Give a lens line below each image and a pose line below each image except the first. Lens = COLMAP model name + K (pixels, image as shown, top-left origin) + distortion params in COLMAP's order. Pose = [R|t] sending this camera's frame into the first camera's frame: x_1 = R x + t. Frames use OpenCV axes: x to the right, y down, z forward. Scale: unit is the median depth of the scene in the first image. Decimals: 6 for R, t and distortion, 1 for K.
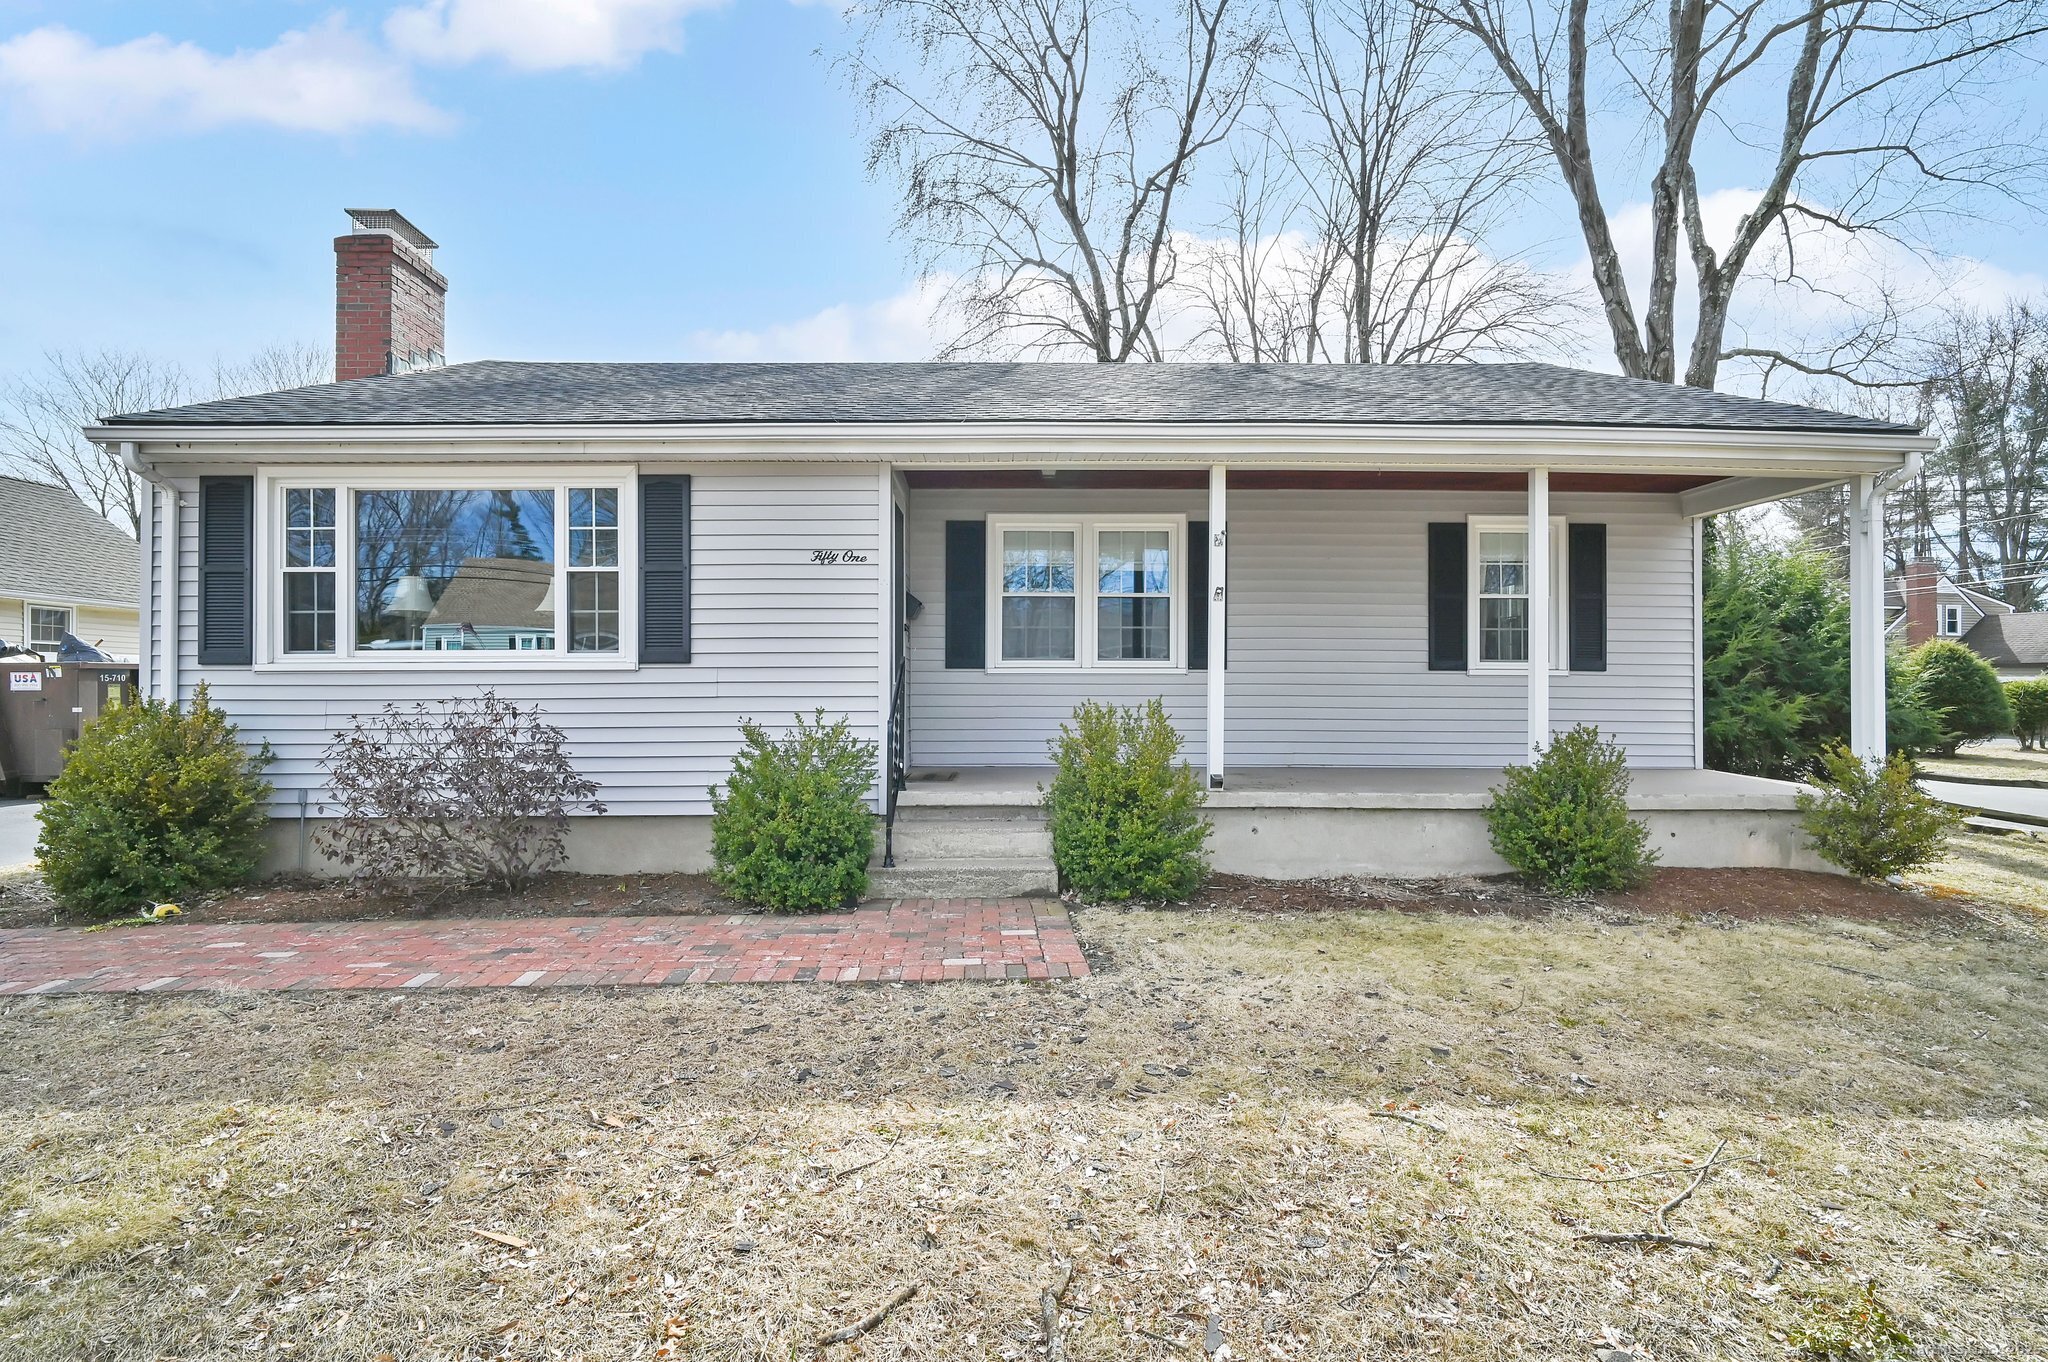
lens RADIAL K [[947.4, 0, 1030.1], [0, 947.4, 685.8], [0, 0, 1]] dist [-0.001453, -0.000497]
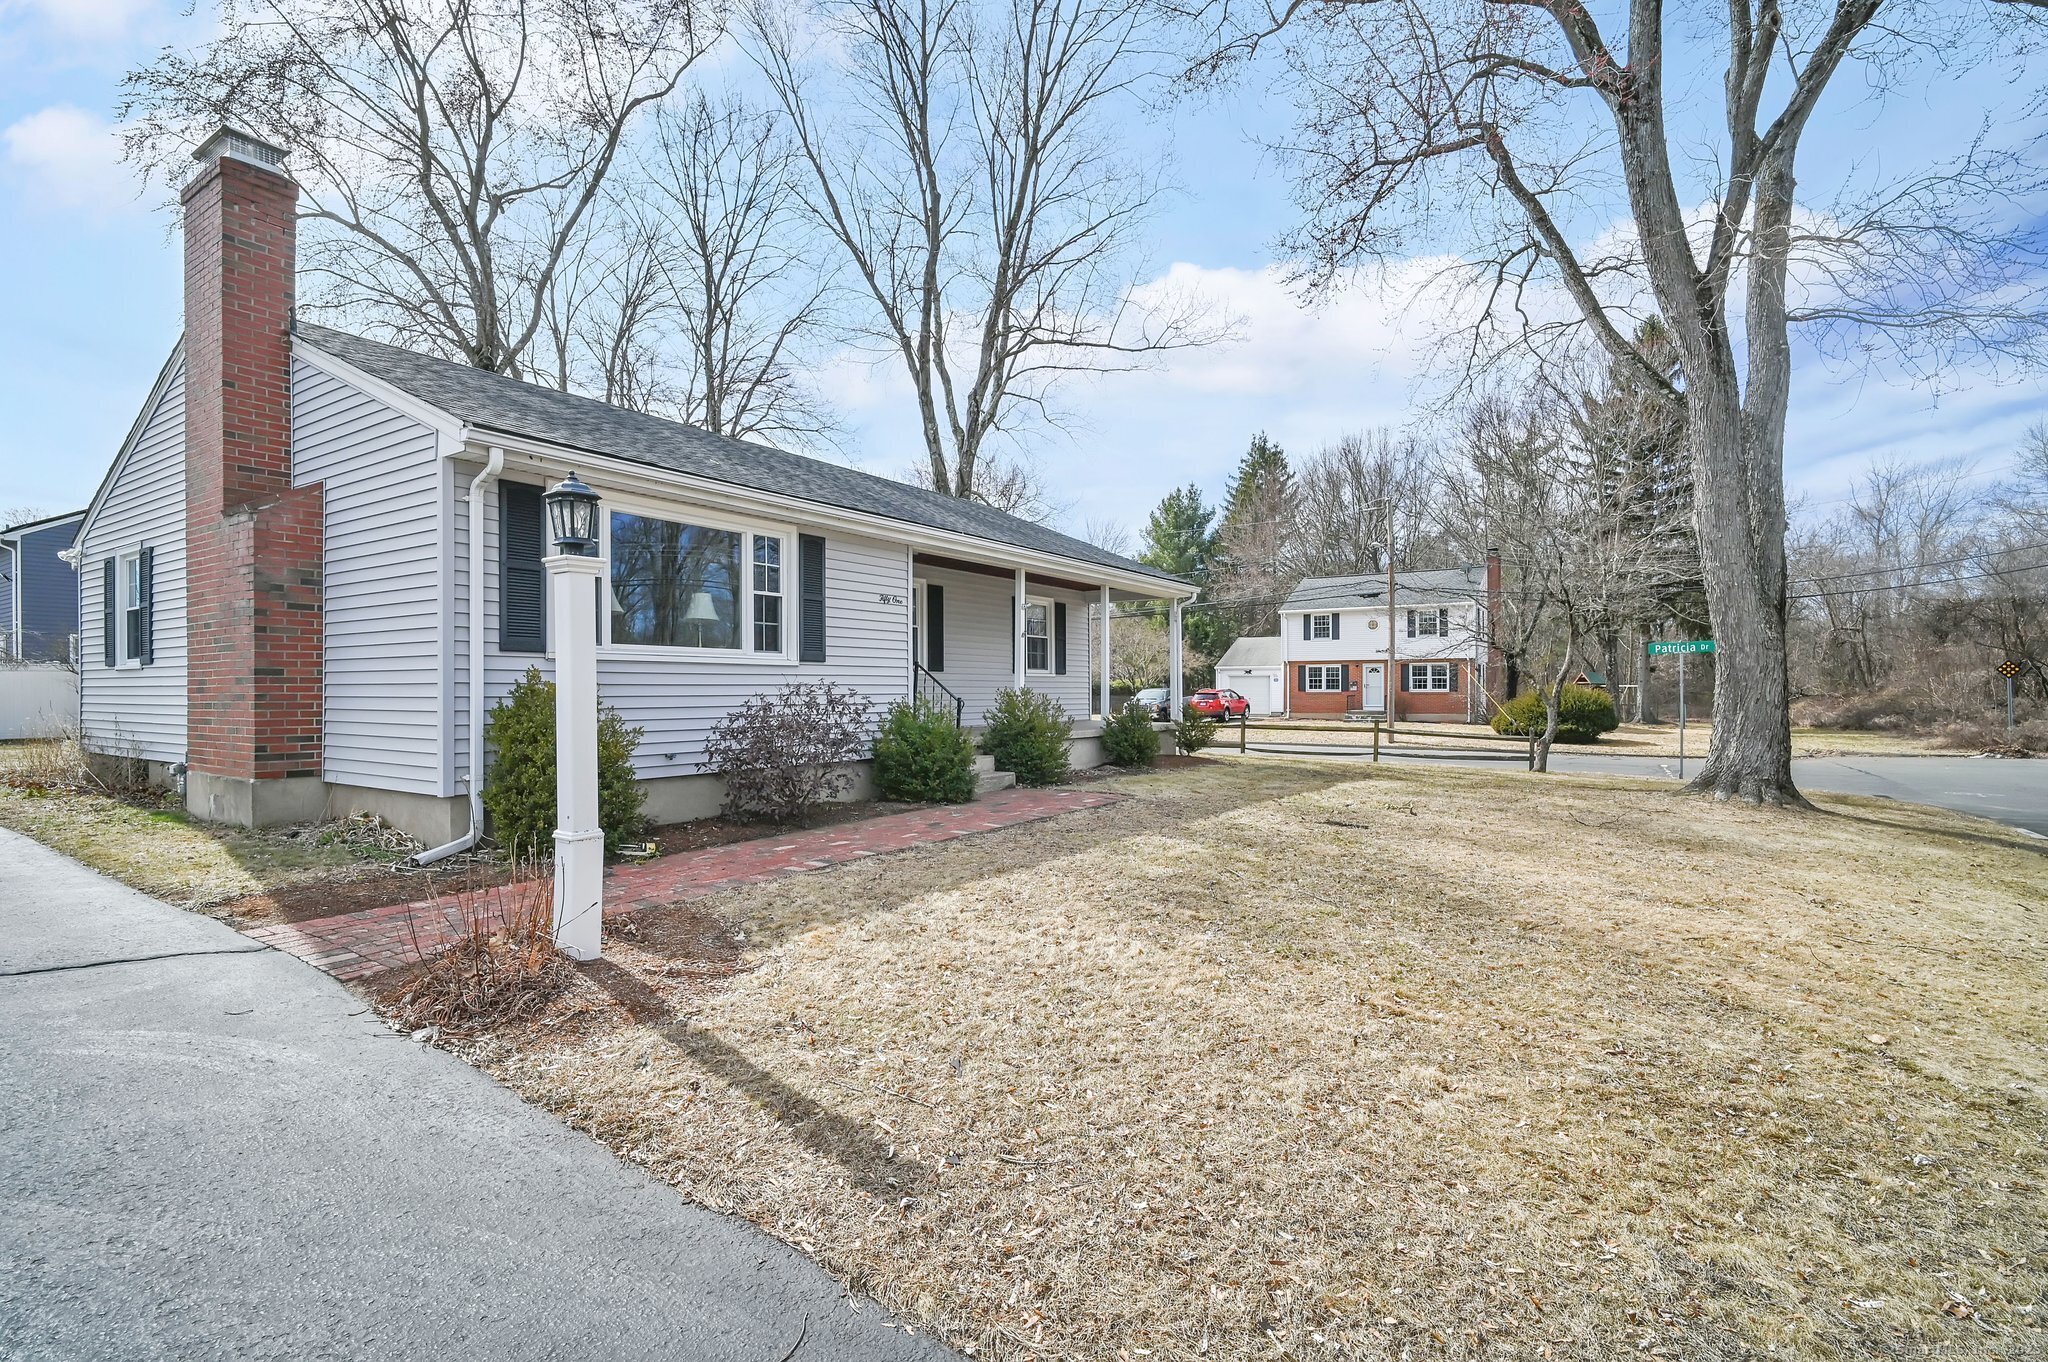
lens RADIAL K [[947.4, 0, 1030.1], [0, 947.4, 685.8], [0, 0, 1]] dist [-0.001453, -0.000497]
pose [[0.563666, 0.006093, 0.825980, -1.424457], [-0.029014, 0.999502, 0.012427, -0.014162], [-0.825493, -0.030970, 0.563562, -0.133181]]
